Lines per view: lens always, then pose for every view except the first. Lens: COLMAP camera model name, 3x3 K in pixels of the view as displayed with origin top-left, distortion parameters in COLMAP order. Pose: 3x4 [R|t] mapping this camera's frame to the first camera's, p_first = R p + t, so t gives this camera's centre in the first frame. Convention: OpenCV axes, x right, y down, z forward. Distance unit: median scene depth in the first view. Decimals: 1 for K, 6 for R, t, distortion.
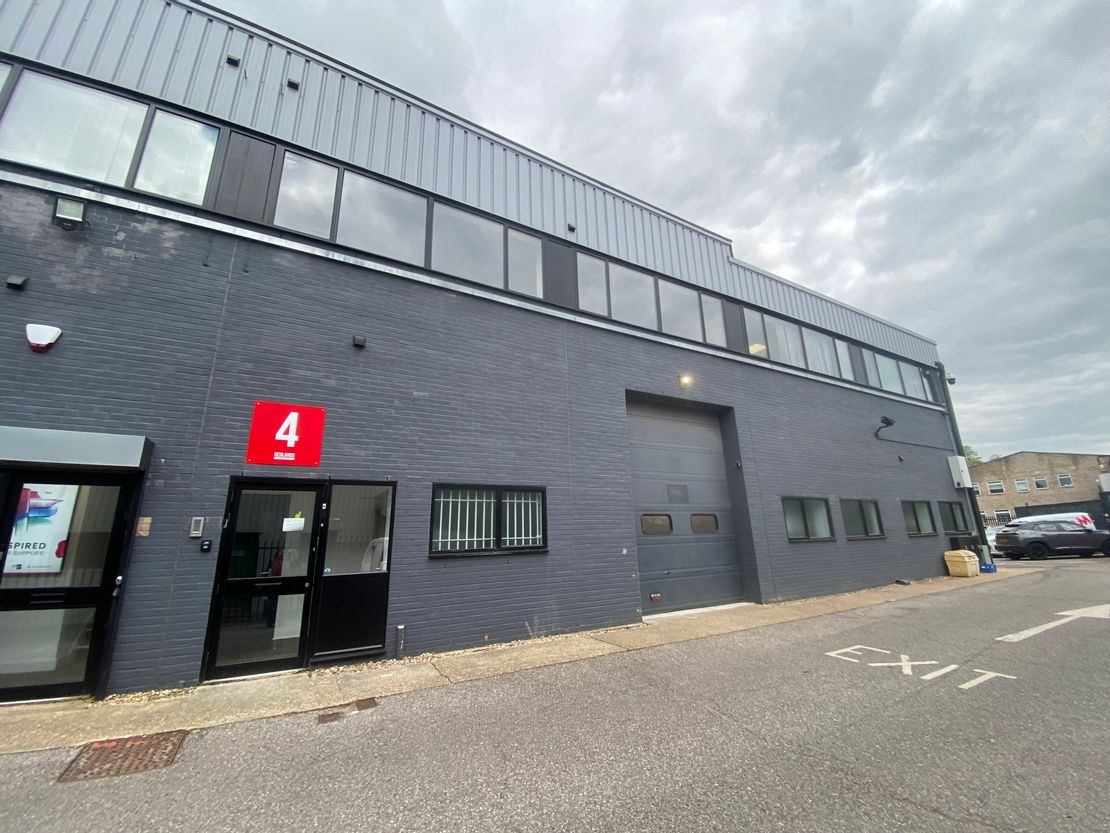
lens RADIAL K [[453.0, 0, 553.9], [0, 453.0, 415.7], [0, 0, 1]] dist [0.009336, -0.015641]
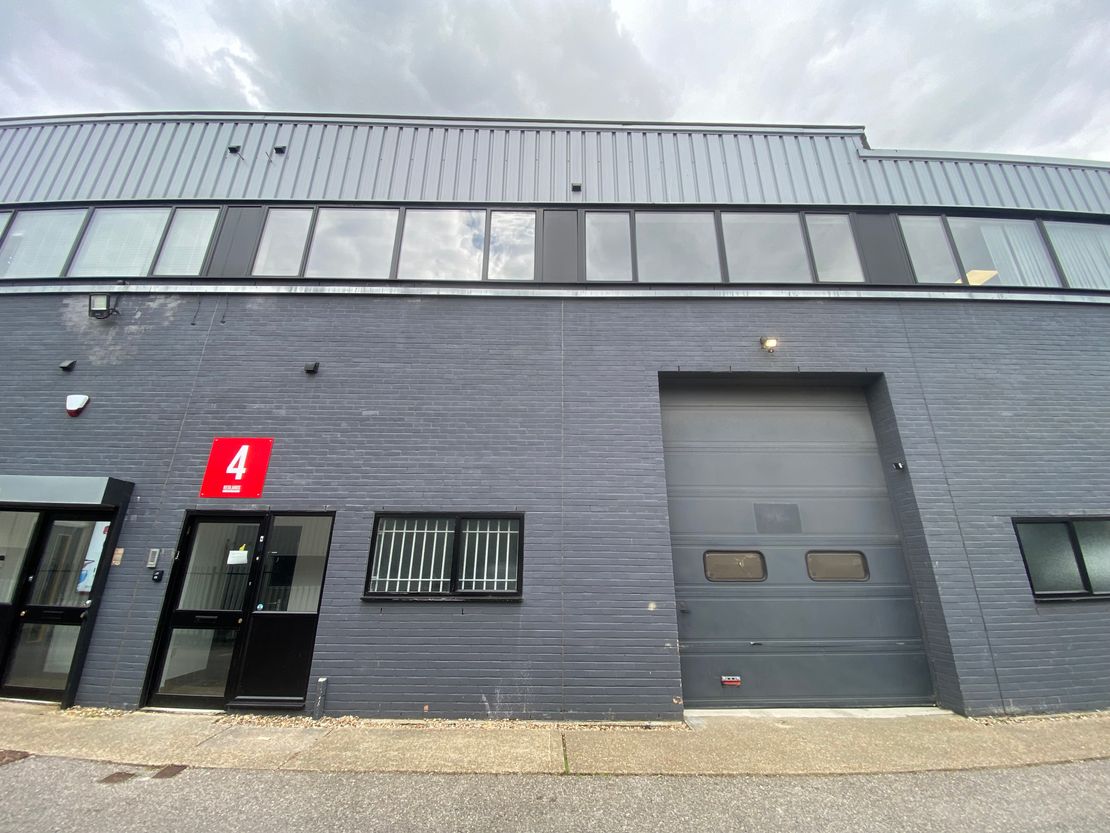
lens RADIAL K [[453.0, 0, 553.9], [0, 453.0, 415.7], [0, 0, 1]] dist [0.009336, -0.015641]
pose [[0.866426, -0.127351, -0.482792, 0.481114], [0.099222, 0.991557, -0.083487, 0.072982], [0.489347, 0.024432, 0.871747, 0.406865]]
